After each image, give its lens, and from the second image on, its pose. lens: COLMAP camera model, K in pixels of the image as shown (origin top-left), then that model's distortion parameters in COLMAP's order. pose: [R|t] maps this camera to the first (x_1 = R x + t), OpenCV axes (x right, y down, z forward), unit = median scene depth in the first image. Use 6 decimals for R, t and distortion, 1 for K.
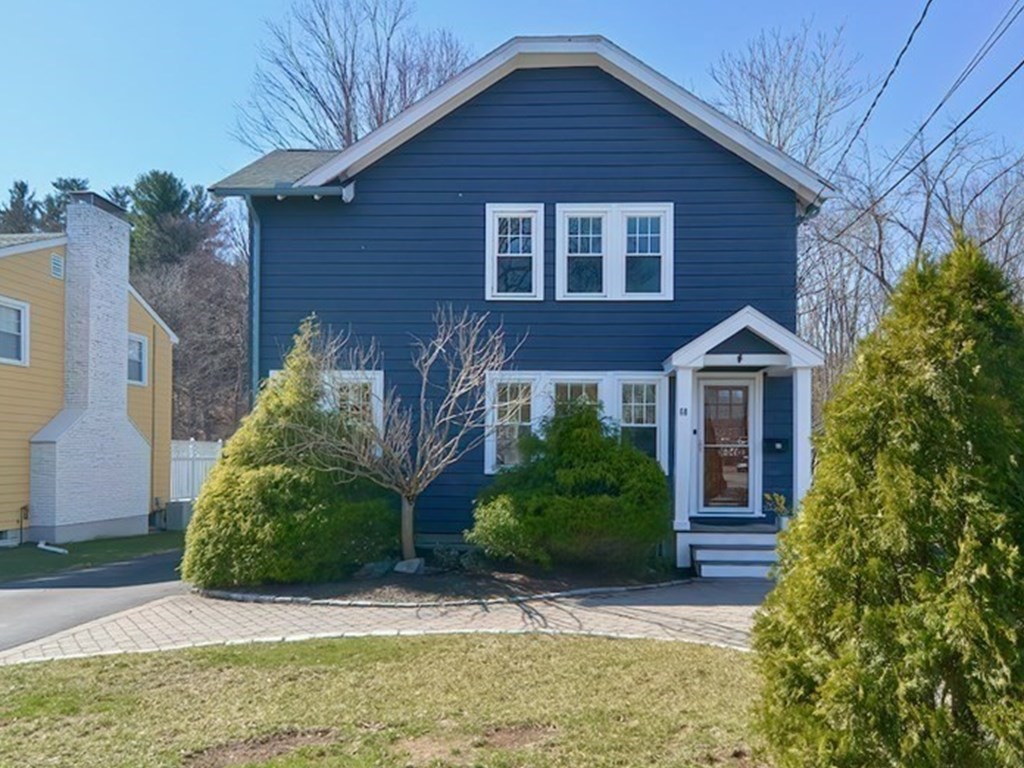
lens RADIAL K [[624.1, 0, 514.0], [0, 624.1, 455.0], [0, 0, 1]] dist [-0.002552, -0.000665]
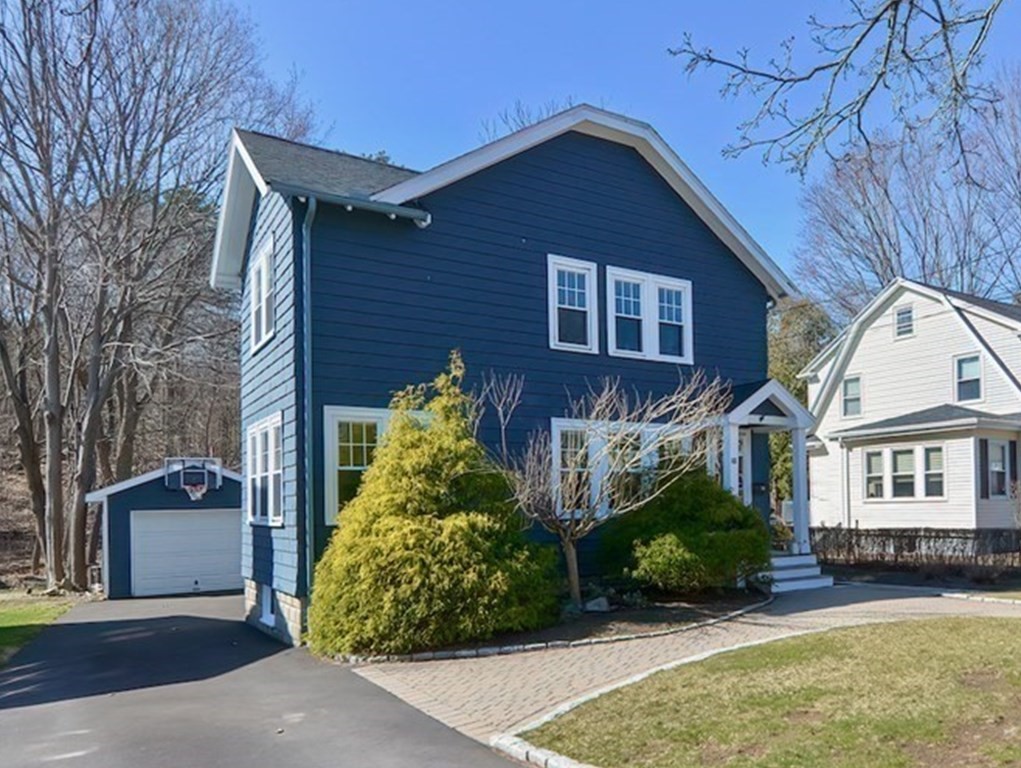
lens RADIAL K [[739.5, 0, 510.5], [0, 739.5, 495.5], [0, 0, 1]] dist [0.000910, 0.001018]
pose [[0.845834, -0.013872, 0.533266, -0.759786], [0.020169, 0.999779, -0.005984, -0.001945], [-0.533065, 0.015817, 0.845927, 0.015656]]
